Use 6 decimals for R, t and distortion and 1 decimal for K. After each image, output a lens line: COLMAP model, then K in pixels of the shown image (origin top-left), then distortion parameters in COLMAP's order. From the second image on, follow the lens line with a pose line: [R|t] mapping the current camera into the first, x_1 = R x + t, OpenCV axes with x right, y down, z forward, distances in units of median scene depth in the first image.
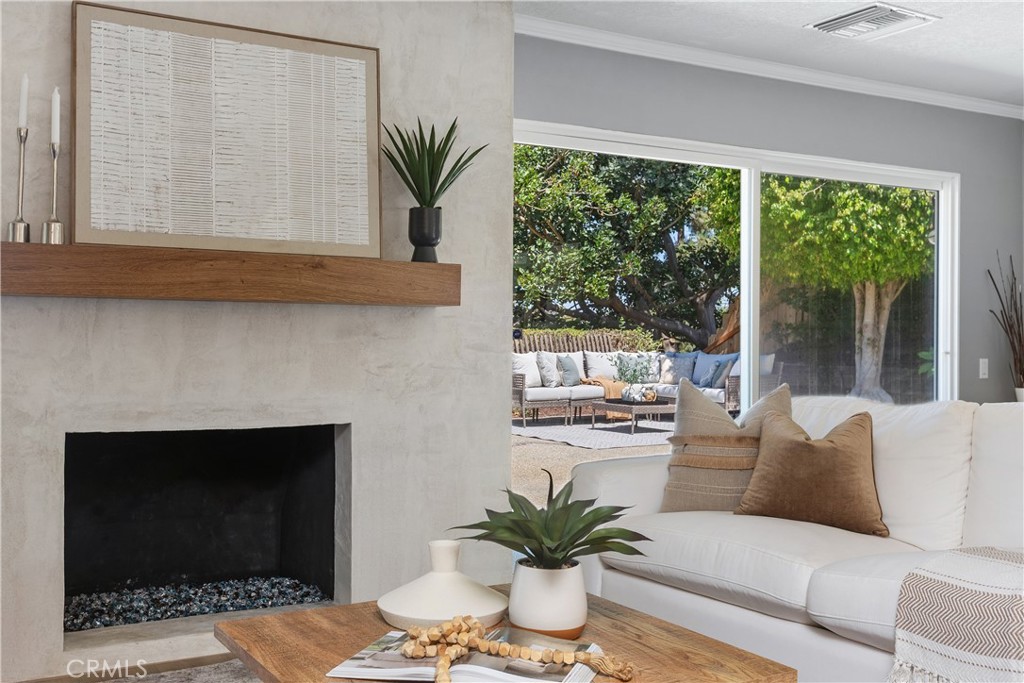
lens RADIAL K [[1027.0, 0, 504.4], [0, 1027.0, 323.9], [0, 0, 1]] dist [-0.005524, 0.000000]
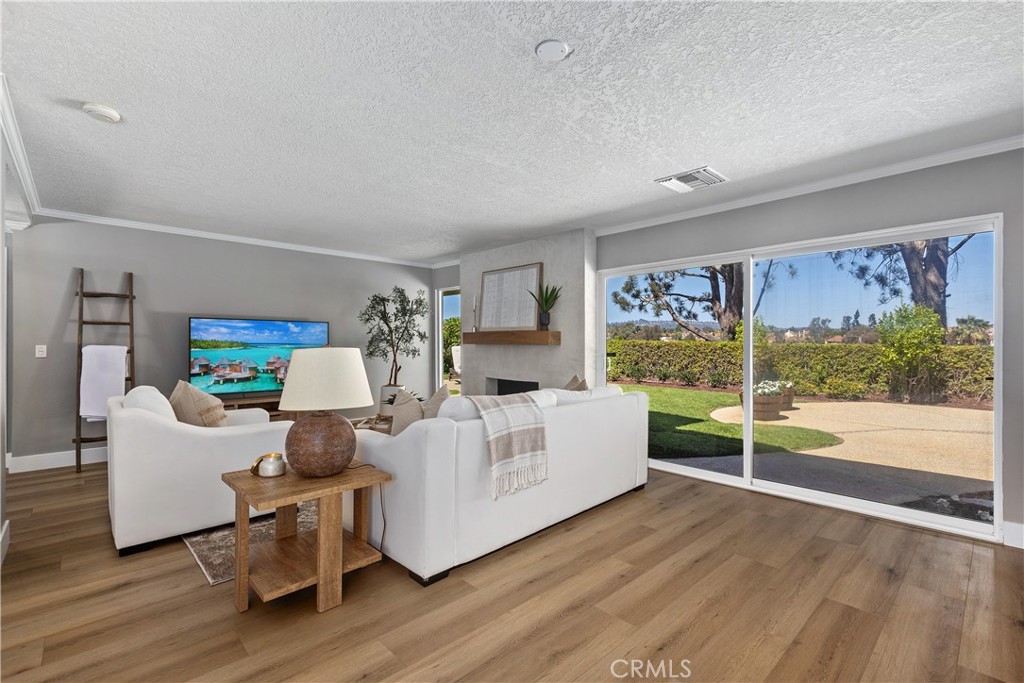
lens RADIAL K [[460.0, 0, 531.3], [0, 460.0, 344.2], [0, 0, 1]] dist [0.001210, -0.000590]
pose [[0.248860, -0.005520, -0.968524, 1.212409], [0.007827, 0.999963, -0.003688, -0.015017], [0.968508, -0.006663, 0.248894, 0.619917]]
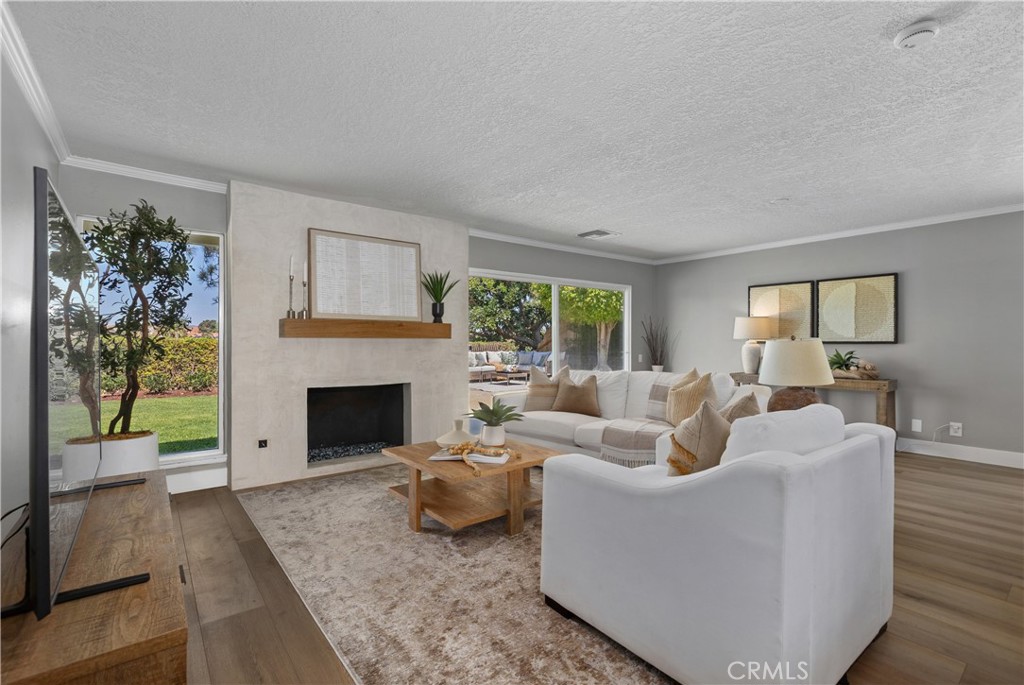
lens RADIAL K [[460.0, 0, 506.3], [0, 460.0, 337.7], [0, 0, 1]] dist [0.001210, -0.000590]
pose [[0.991584, -0.007180, 0.129269, -0.055330], [0.007181, 0.999974, 0.000458, -0.019693], [-0.129269, 0.000474, 0.991609, -0.230854]]
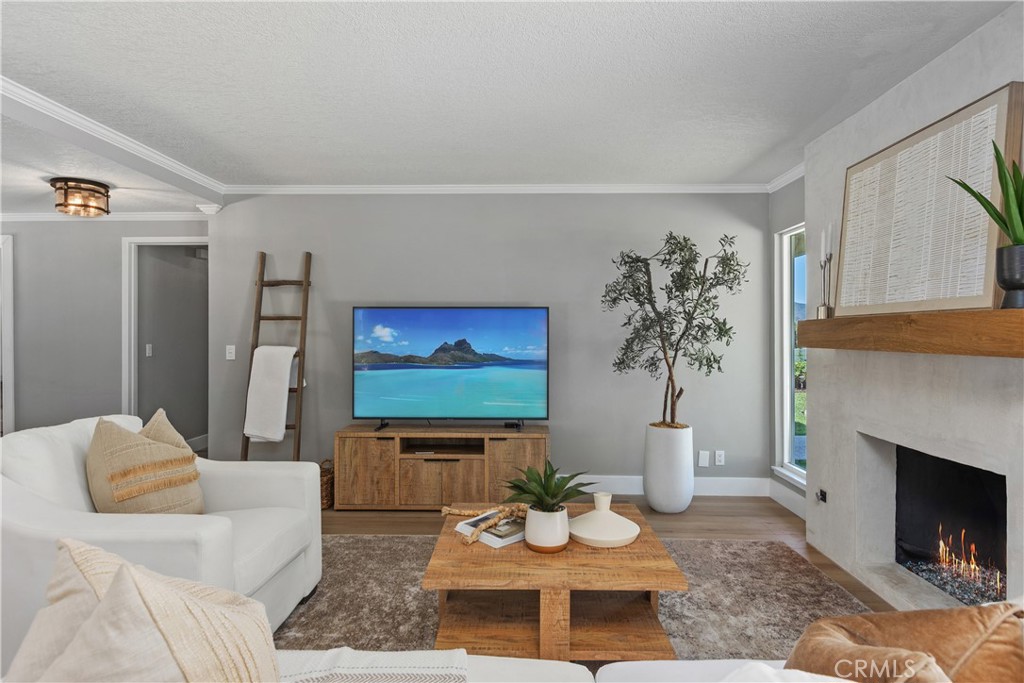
lens RADIAL K [[590.1, 0, 509.1], [0, 590.1, 342.6], [0, 0, 1]] dist [-0.001841, 0.000136]
pose [[-0.531568, -0.001222, -0.847015, 0.570624], [0.000592, 0.999998, -0.001815, -0.029532], [0.847015, -0.001466, -0.531567, 0.890191]]
